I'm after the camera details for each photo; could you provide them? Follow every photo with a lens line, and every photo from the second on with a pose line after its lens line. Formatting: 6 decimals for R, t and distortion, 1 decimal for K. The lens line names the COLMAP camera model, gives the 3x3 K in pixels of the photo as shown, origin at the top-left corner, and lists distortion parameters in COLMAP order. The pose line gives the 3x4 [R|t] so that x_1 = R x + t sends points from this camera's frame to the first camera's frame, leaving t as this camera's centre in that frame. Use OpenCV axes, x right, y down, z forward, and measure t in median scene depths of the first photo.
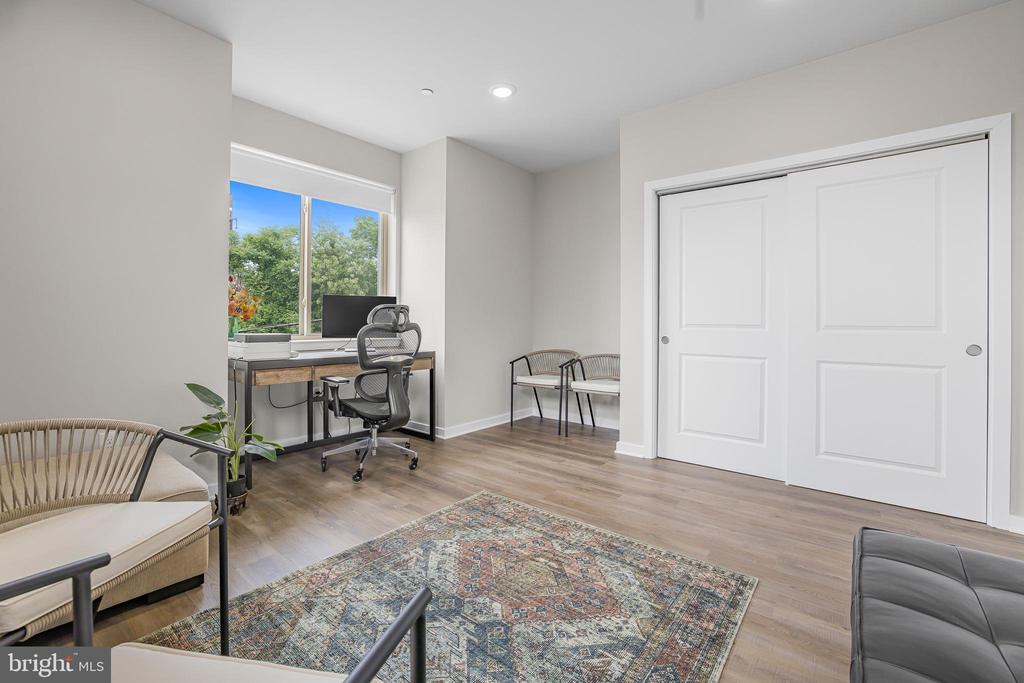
lens RADIAL K [[442.1, 0, 515.4], [0, 442.1, 336.9], [0, 0, 1]] dist [-0.044529, 0.015077]
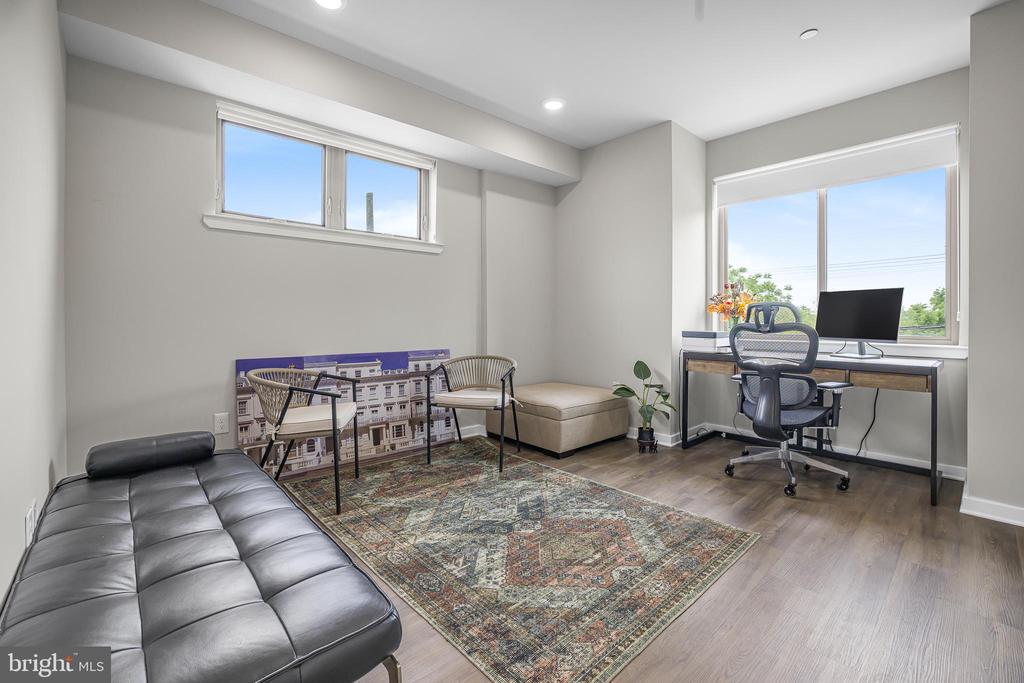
lens RADIAL K [[442.1, 0, 511.3], [0, 442.1, 325.1], [0, 0, 1]] dist [-0.044529, 0.015077]
pose [[-0.149636, 0.007416, -0.988713, 1.079083], [-0.037762, 0.999199, 0.013210, -0.030328], [0.988020, 0.039312, -0.149236, 0.928150]]
